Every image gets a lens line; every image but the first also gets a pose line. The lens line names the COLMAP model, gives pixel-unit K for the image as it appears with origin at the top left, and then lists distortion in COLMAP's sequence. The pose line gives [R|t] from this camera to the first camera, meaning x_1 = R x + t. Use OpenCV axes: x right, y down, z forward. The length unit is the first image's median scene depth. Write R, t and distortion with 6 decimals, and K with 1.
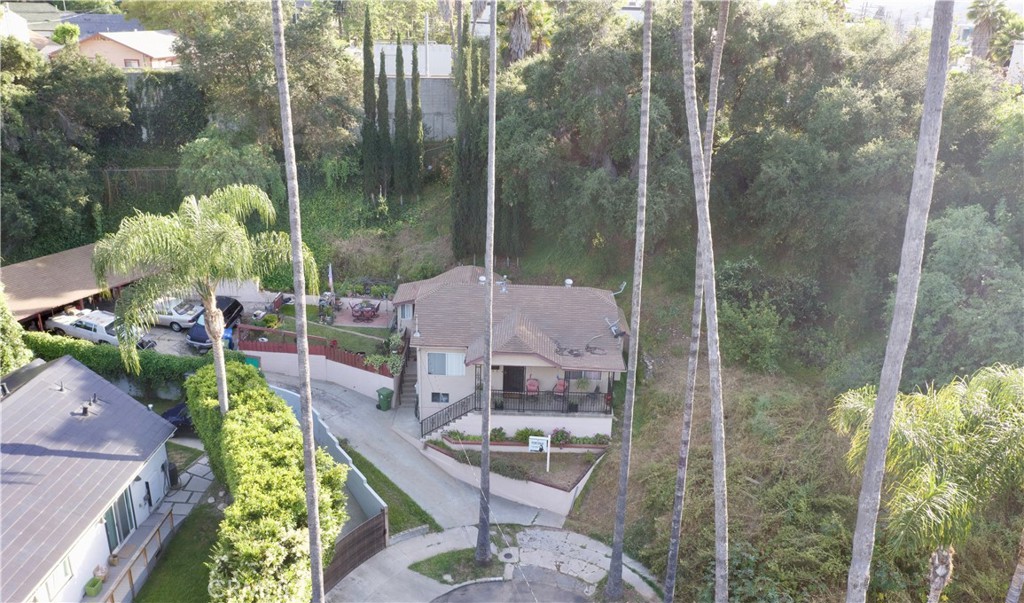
lens RADIAL K [[843.6, 0, 508.2], [0, 843.6, 302.1], [0, 0, 1]] dist [-0.006932, -0.000696]
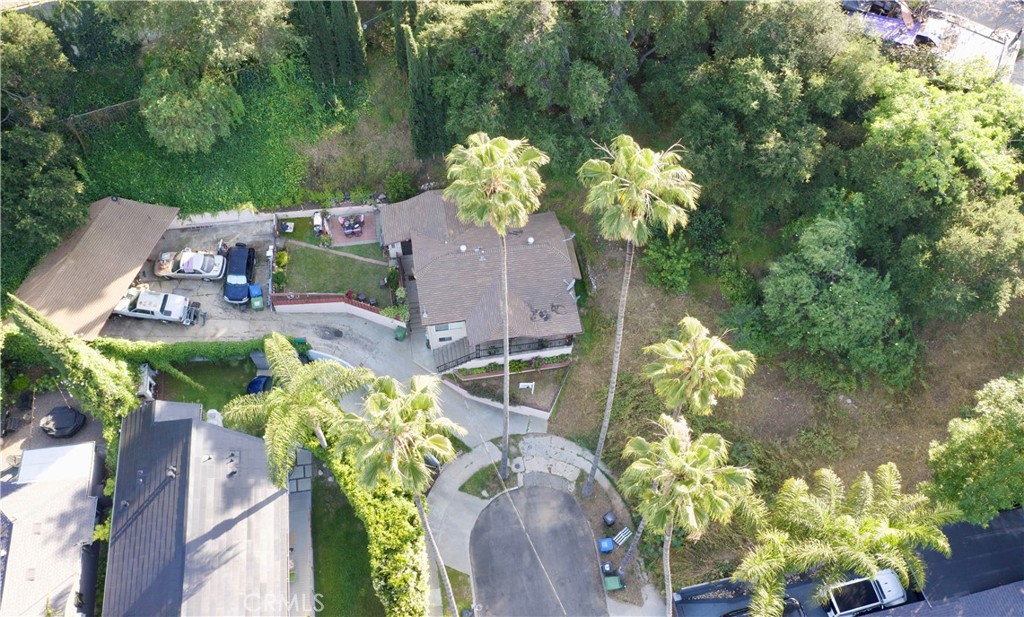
lens RADIAL K [[823.7, 0, 513.2], [0, 823.7, 308.0], [0, 0, 1]] dist [0.005677, 0.000087]
pose [[0.984589, -0.151914, 0.086638, -0.087022], [0.067744, 0.788032, 0.611895, -0.791655], [-0.161229, -0.596596, 0.786179, -0.034402]]
